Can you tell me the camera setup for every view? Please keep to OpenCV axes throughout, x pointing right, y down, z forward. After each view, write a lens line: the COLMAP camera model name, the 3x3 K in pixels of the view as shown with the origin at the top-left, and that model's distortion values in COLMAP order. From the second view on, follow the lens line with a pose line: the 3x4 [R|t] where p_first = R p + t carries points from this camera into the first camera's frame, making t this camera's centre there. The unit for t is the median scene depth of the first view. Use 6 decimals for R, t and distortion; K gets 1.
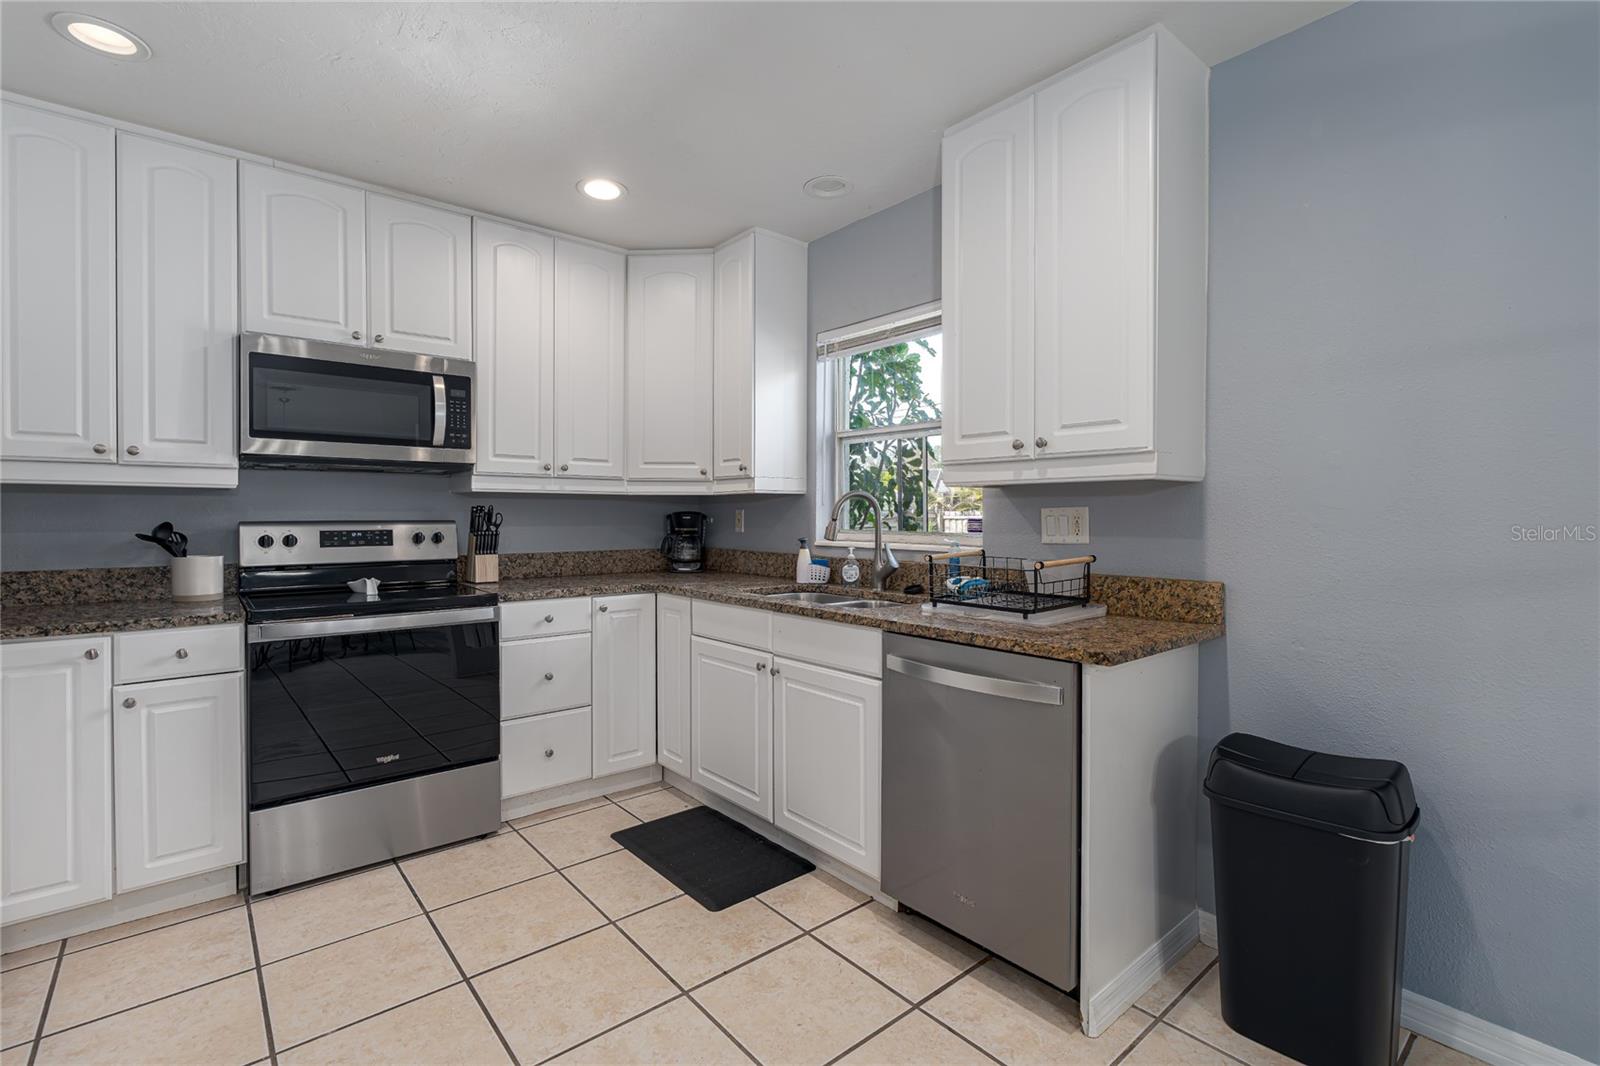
lens RADIAL K [[728.9, 0, 795.0], [0, 728.9, 520.9], [0, 0, 1]] dist [-0.003073, -0.000053]
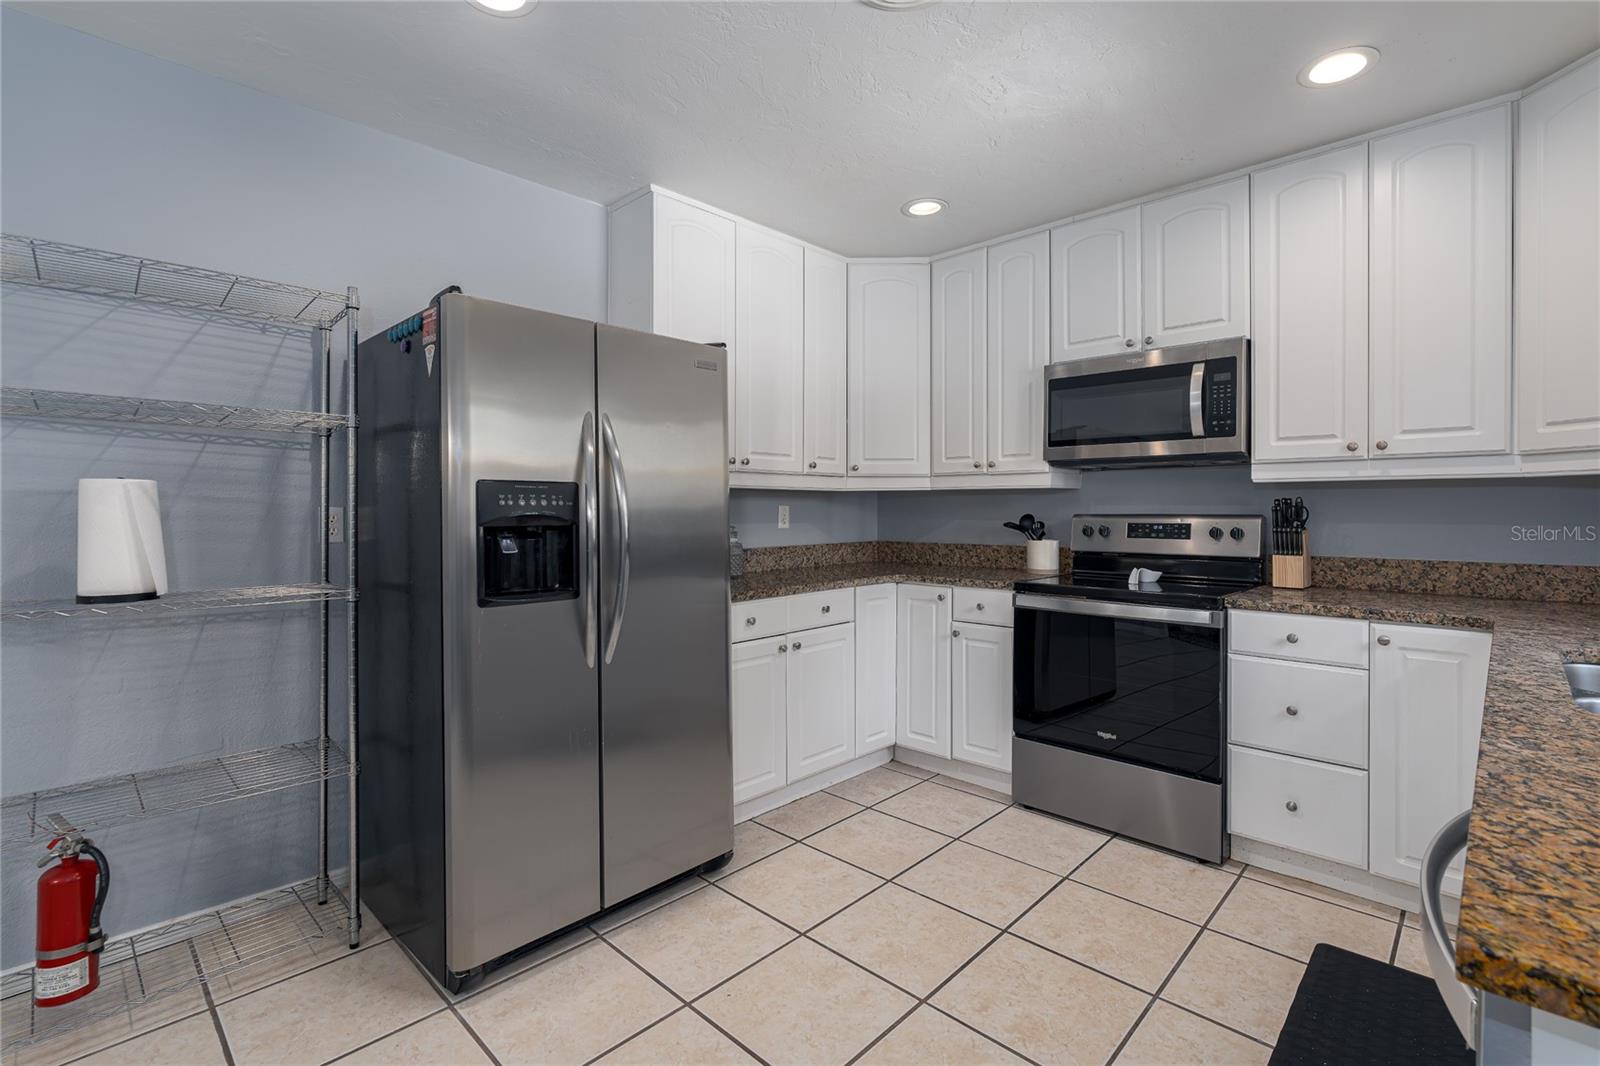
lens RADIAL K [[728.9, 0, 798.8], [0, 728.9, 510.6], [0, 0, 1]] dist [-0.003073, -0.000053]
pose [[0.104770, 0.003186, -0.994491, 0.421753], [-0.007266, 0.999971, 0.002438, -0.004499], [0.994470, 0.006970, 0.104790, 0.394669]]
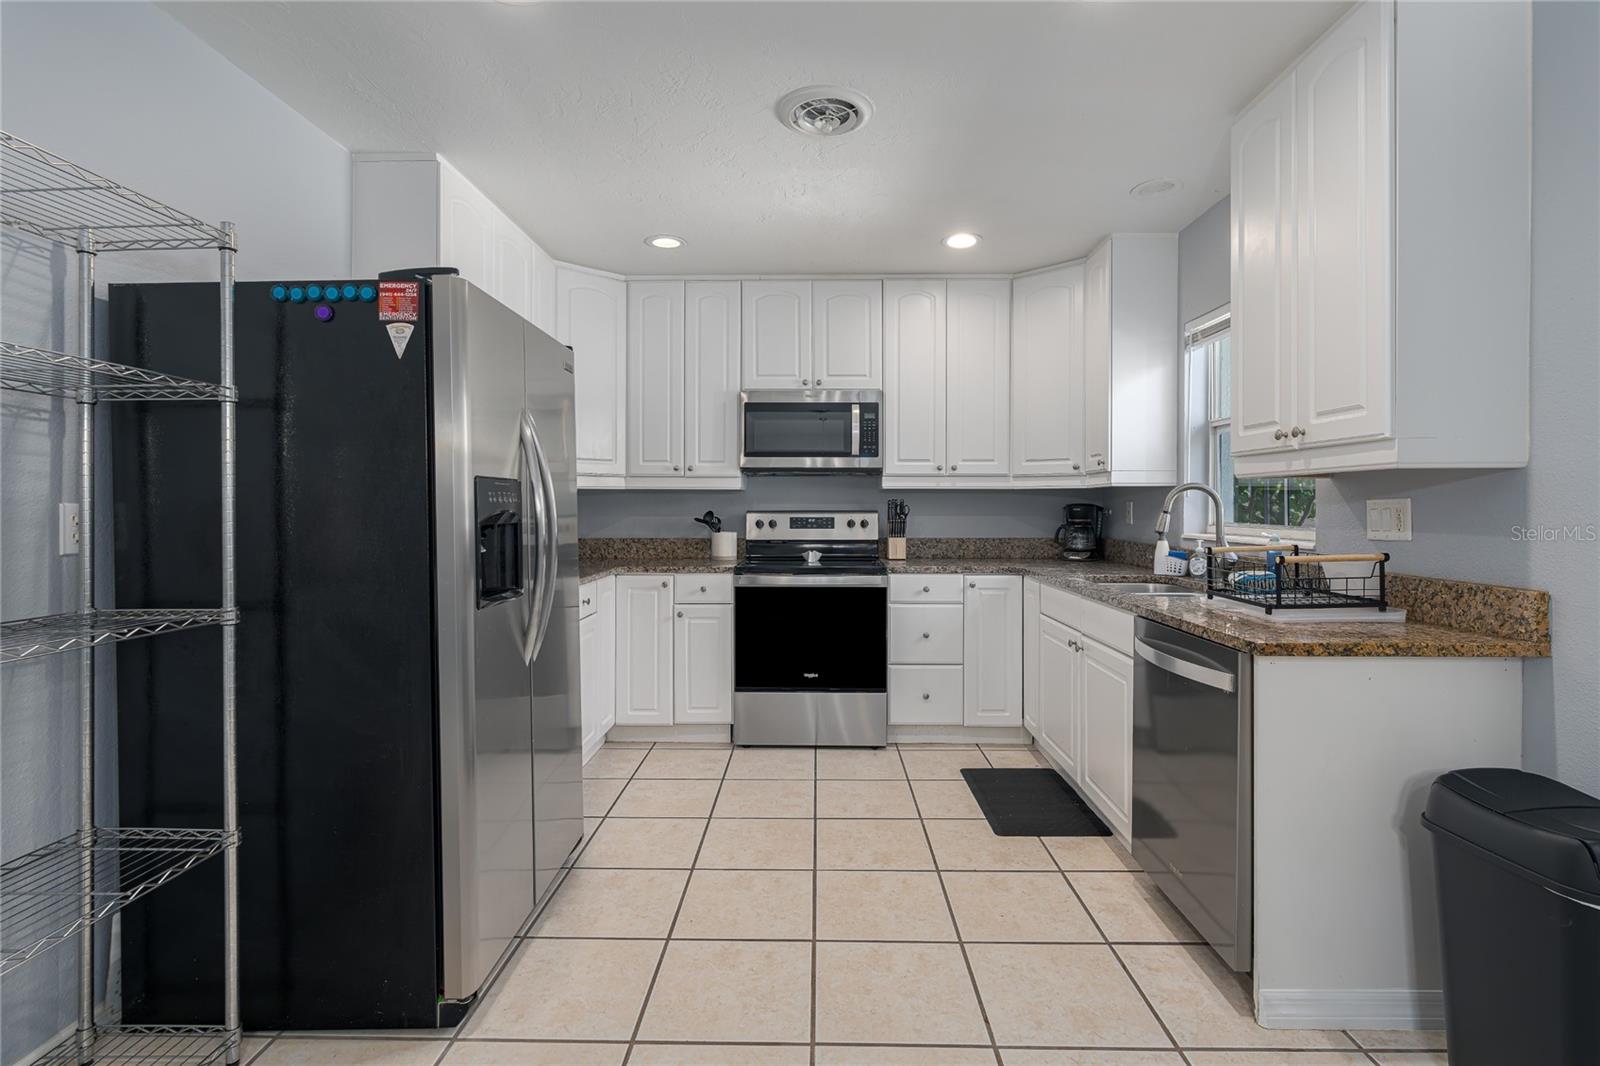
lens RADIAL K [[753.6, 0, 803.7], [0, 753.6, 504.5], [0, 0, 1]] dist [-0.003531, 0.002199]
pose [[0.753598, -0.000588, -0.657335, 0.377257], [-0.006136, 0.999950, -0.007929, -0.000435], [0.657307, 0.010009, 0.753556, -0.128234]]
